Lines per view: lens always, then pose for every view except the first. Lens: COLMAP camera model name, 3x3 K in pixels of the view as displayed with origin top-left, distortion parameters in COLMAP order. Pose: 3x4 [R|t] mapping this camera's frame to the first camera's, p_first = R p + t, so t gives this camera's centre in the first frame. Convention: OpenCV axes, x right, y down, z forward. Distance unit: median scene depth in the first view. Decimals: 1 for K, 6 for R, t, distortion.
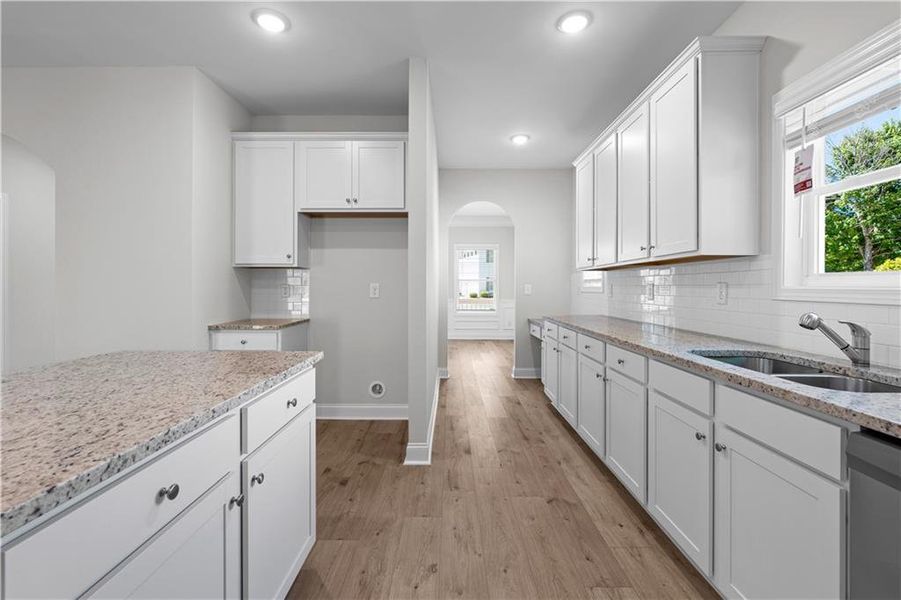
lens RADIAL K [[396.9, 0, 452.5], [0, 396.9, 294.5], [0, 0, 1]] dist [0.000012, 0.000569]
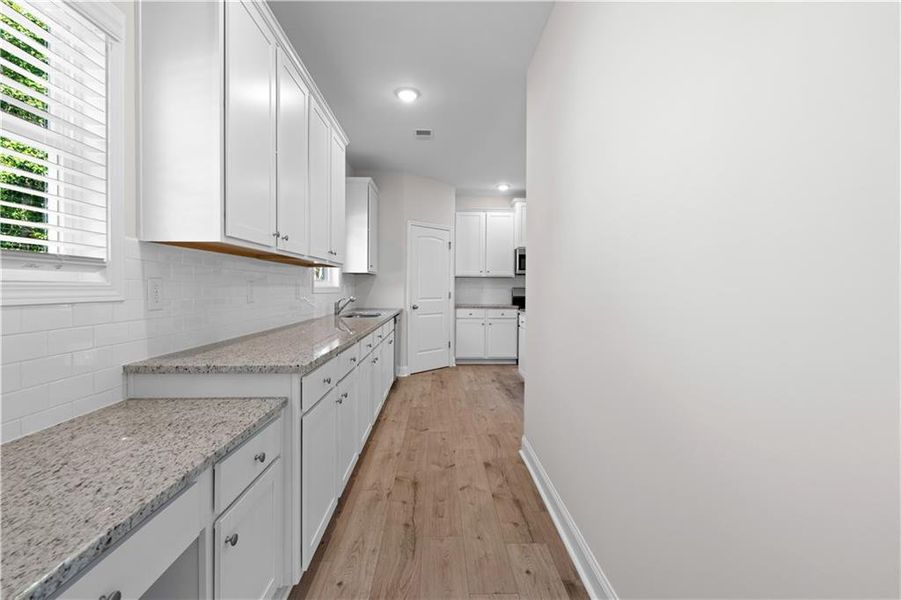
lens RADIAL K [[396.9, 0, 452.5], [0, 396.9, 294.5], [0, 0, 1]] dist [0.000012, 0.000569]
pose [[-0.999448, -0.002149, -0.033159, 0.179187], [-0.003329, 0.999361, 0.035586, -0.039764], [0.033061, 0.035677, -0.998816, 2.262917]]
